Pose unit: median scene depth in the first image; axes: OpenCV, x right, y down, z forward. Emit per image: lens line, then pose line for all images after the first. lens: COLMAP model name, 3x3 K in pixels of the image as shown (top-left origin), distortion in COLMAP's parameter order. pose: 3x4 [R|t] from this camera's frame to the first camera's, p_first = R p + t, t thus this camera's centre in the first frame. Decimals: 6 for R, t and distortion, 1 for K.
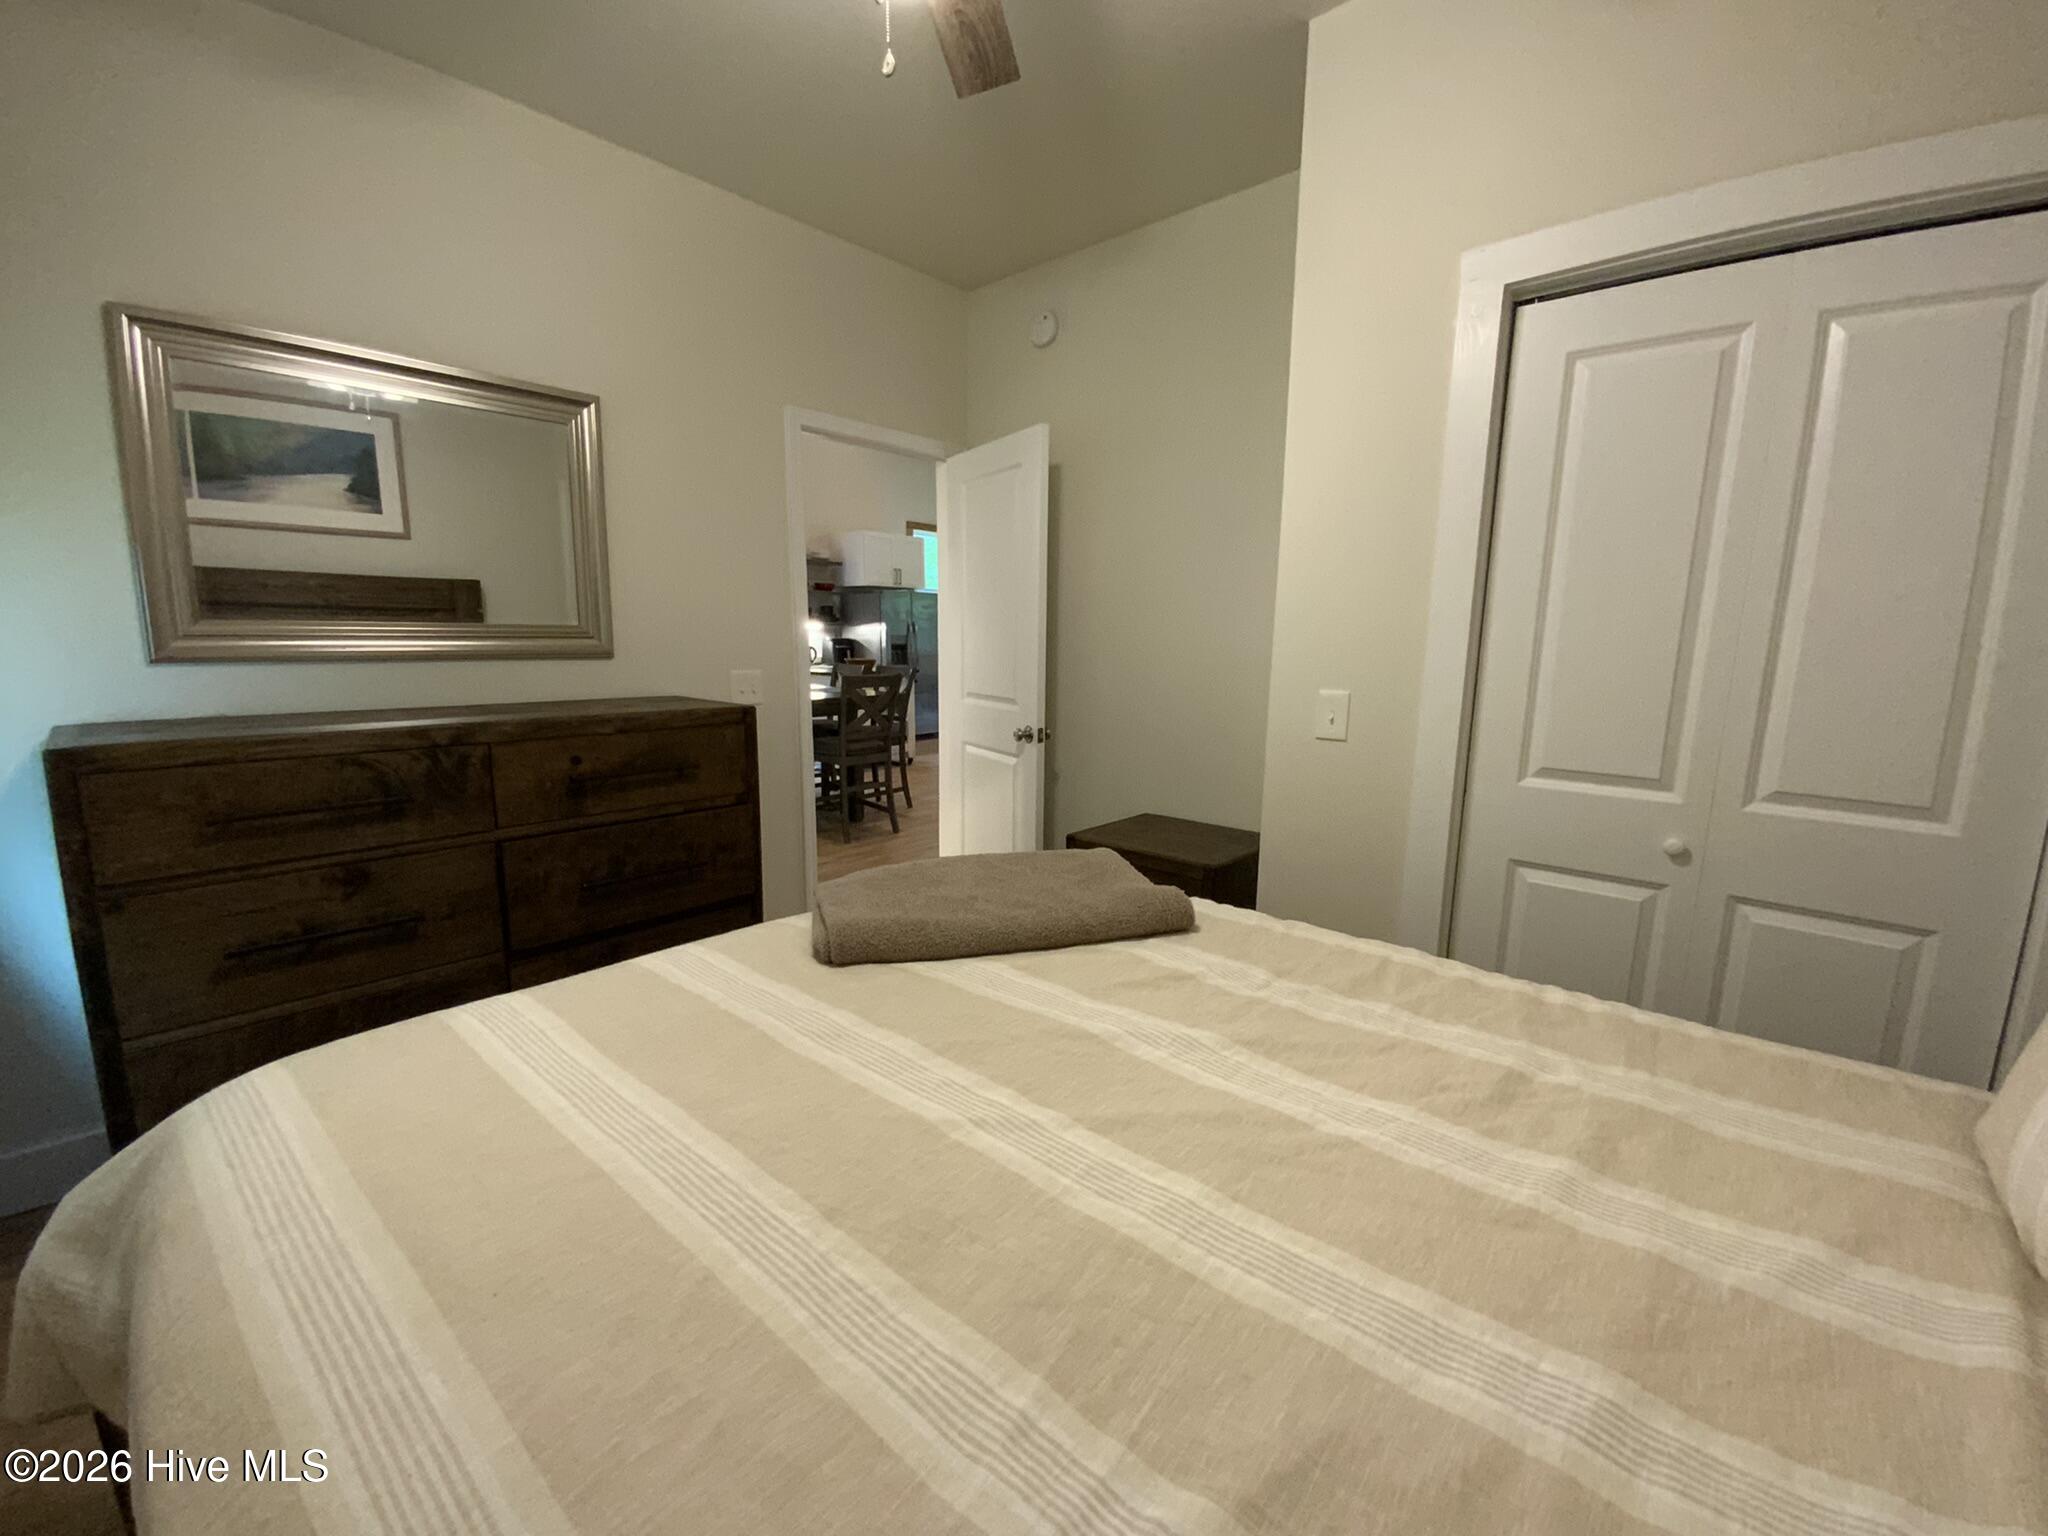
lens RADIAL K [[847.1, 0, 1026.6], [0, 847.1, 769.3], [0, 0, 1]] dist [-0.024194, -0.004840]
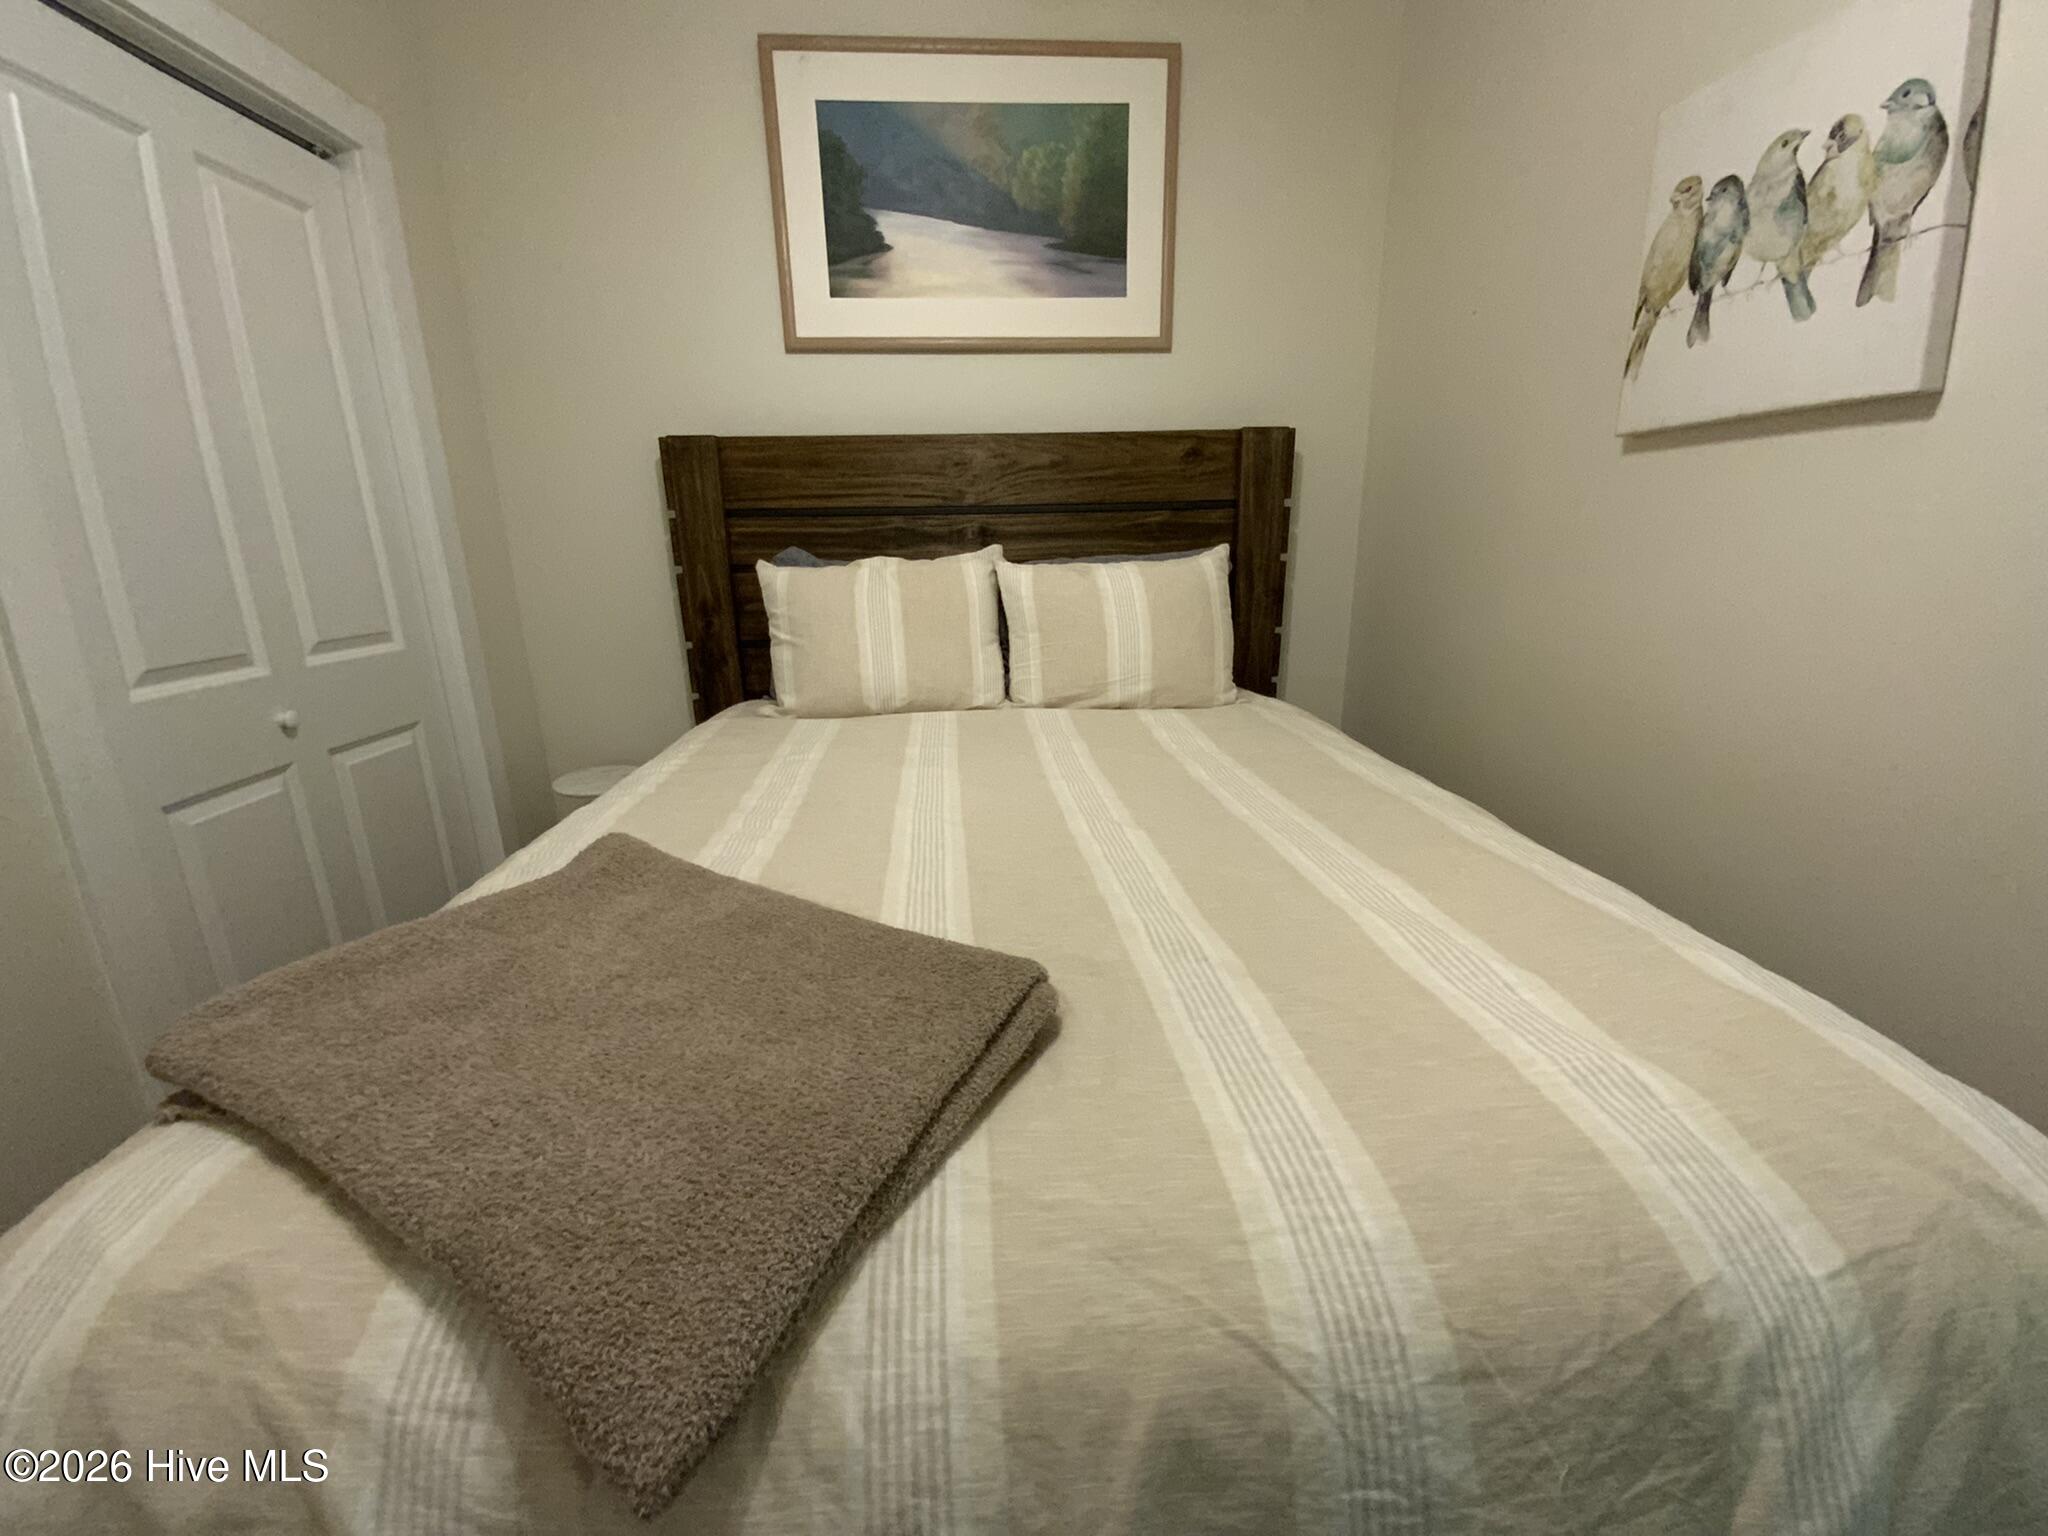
lens RADIAL K [[847.1, 0, 1011.8], [0, 847.1, 782.3], [0, 0, 1]] dist [-0.024194, -0.004840]
pose [[-0.714673, -0.188399, 0.673609, -0.531668], [0.124446, 0.913429, 0.387505, -0.121646], [-0.688299, 0.360767, -0.629357, 1.221099]]
